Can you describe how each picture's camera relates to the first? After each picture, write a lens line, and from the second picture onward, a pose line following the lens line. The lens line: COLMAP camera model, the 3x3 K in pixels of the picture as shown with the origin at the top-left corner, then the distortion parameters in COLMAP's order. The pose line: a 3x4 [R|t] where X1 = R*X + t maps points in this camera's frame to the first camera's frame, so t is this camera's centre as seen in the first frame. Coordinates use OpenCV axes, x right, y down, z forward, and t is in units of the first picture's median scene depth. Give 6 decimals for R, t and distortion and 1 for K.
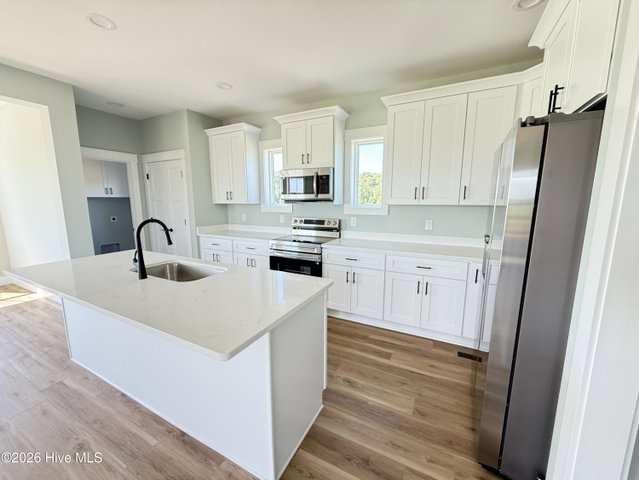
lens RADIAL K [[253.9, 0, 316.6], [0, 253.9, 239.2], [0, 0, 1]] dist [0.000023, -0.000174]
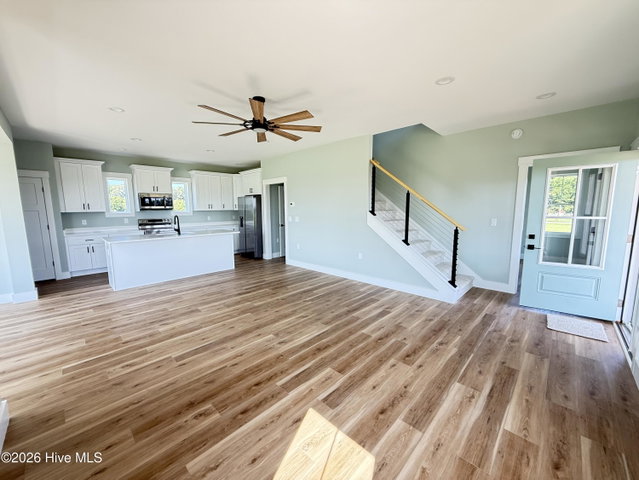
lens RADIAL K [[253.9, 0, 316.6], [0, 253.9, 239.2], [0, 0, 1]] dist [0.000023, -0.000174]
pose [[0.292094, -0.117244, 0.949176, -1.607760], [0.153737, 0.985307, 0.074397, 0.123005], [-0.943952, 0.124192, 0.305827, -0.763100]]
